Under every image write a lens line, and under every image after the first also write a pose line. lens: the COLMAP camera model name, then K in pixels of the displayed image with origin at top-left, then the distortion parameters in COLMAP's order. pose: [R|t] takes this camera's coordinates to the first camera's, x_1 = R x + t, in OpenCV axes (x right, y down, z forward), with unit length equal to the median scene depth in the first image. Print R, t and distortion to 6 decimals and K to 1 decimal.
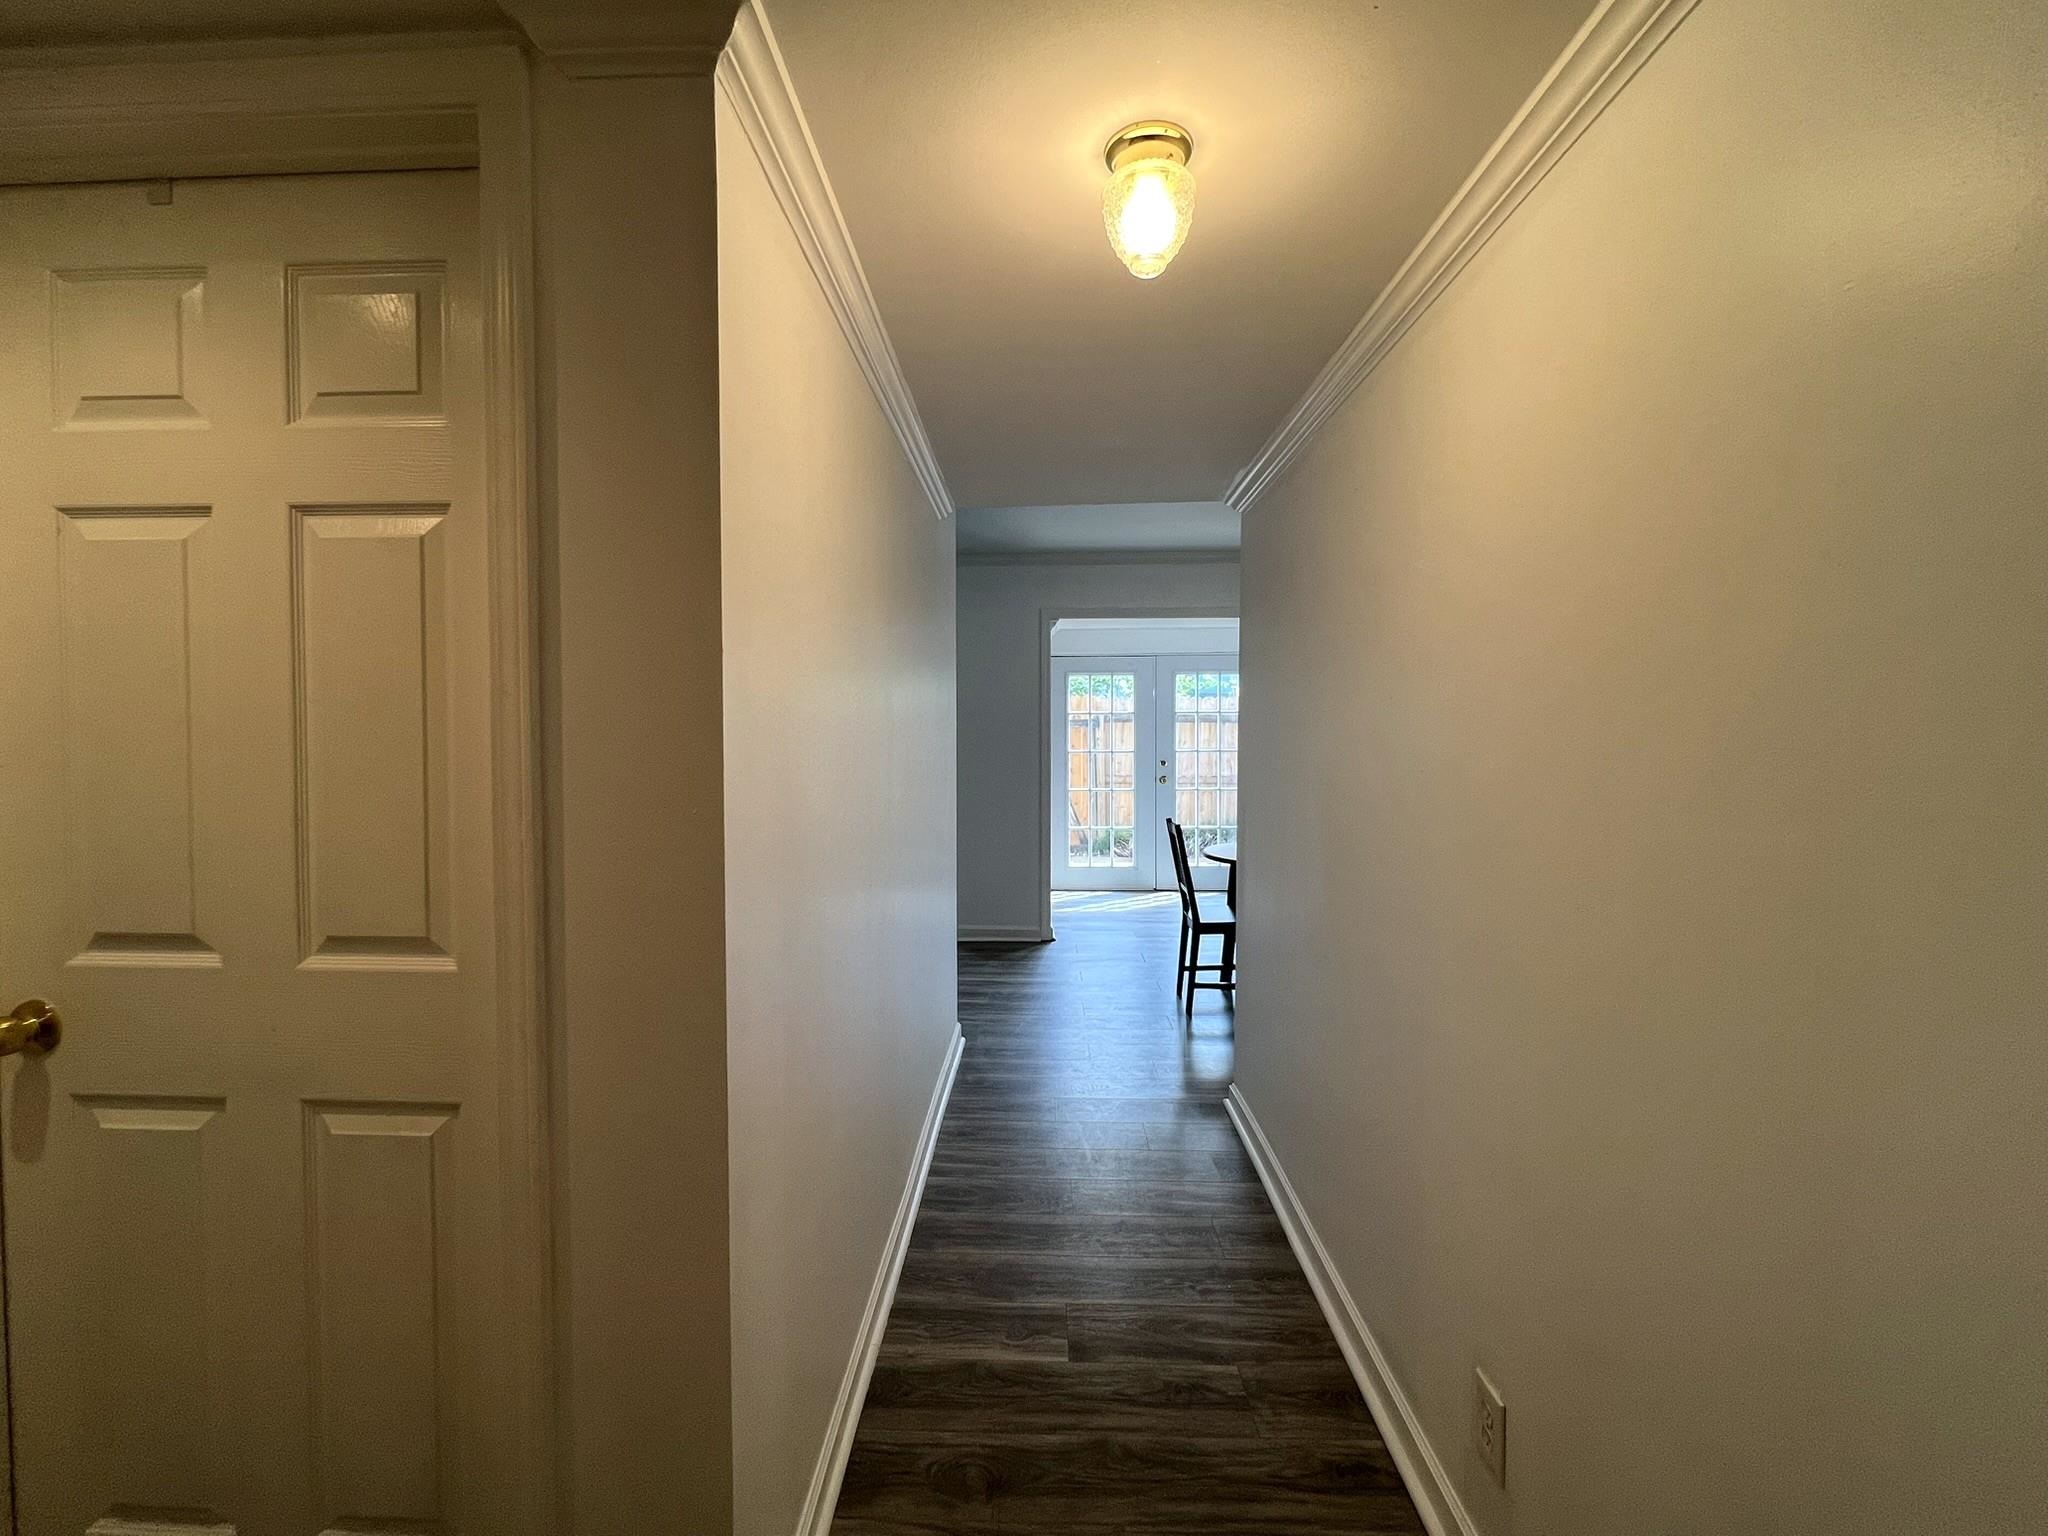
lens RADIAL K [[818.5, 0, 1024.0], [0, 818.5, 768.0], [0, 0, 1]] dist [-0.000035, -0.000003]
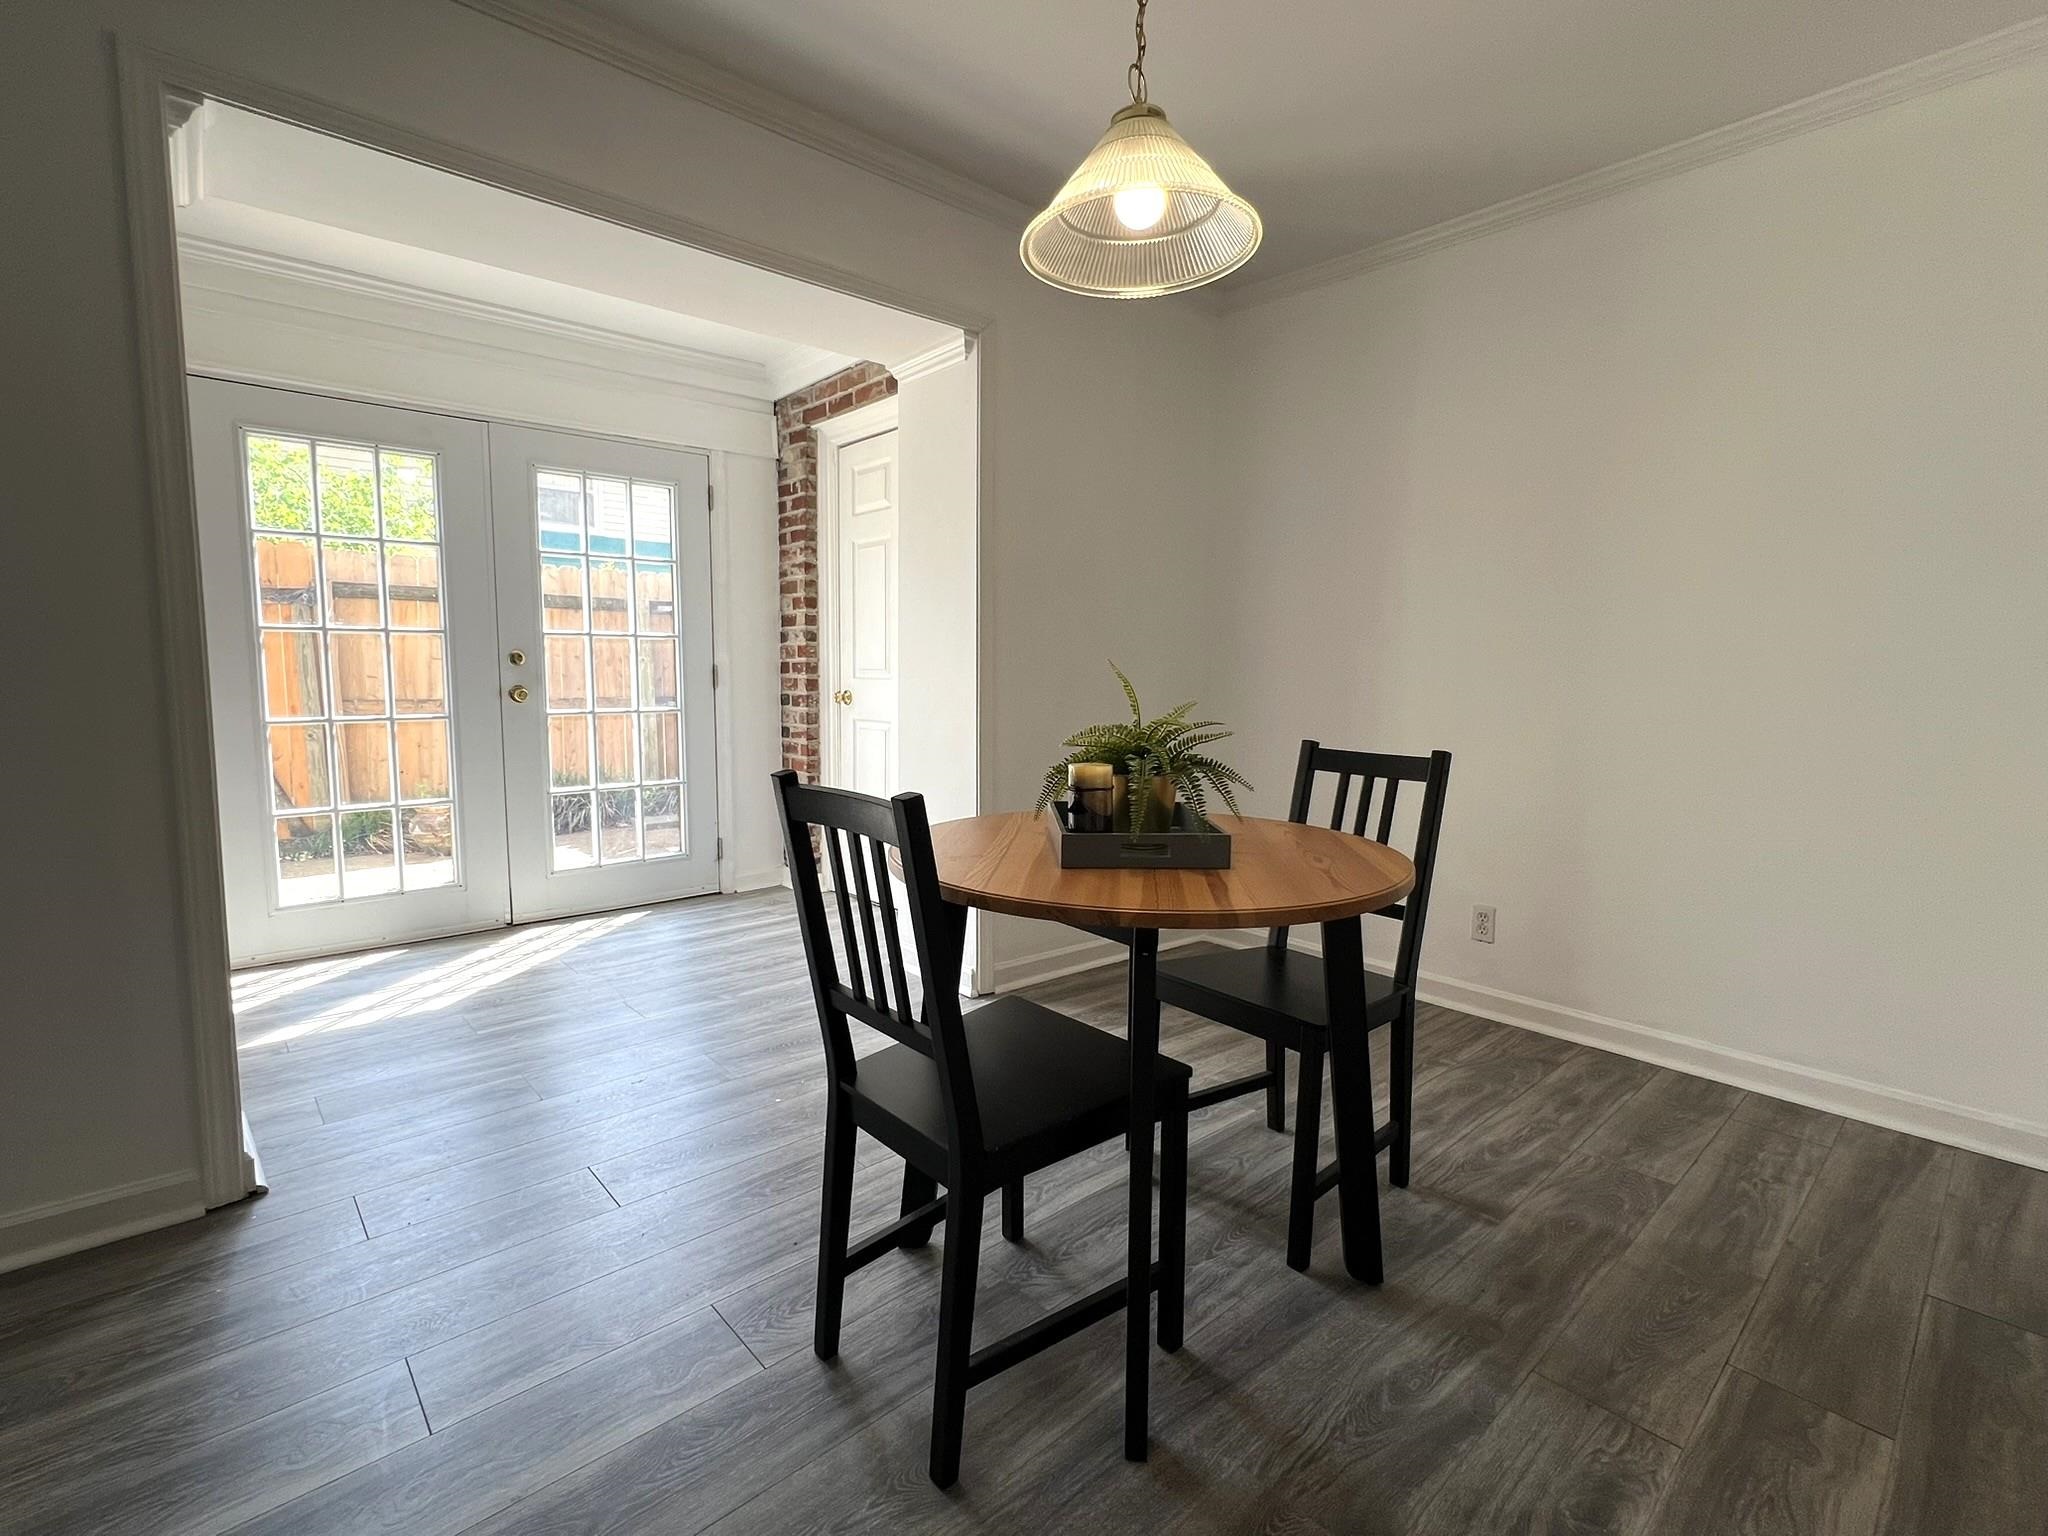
lens RADIAL K [[942.2, 0, 1008.0], [0, 942.2, 767.5], [0, 0, 1]] dist [-0.002486, 0.000513]
pose [[0.741976, -0.058087, 0.667905, 0.013465], [0.013958, 0.997362, 0.071233, 0.022092], [-0.670281, -0.043530, 0.740830, 0.402853]]
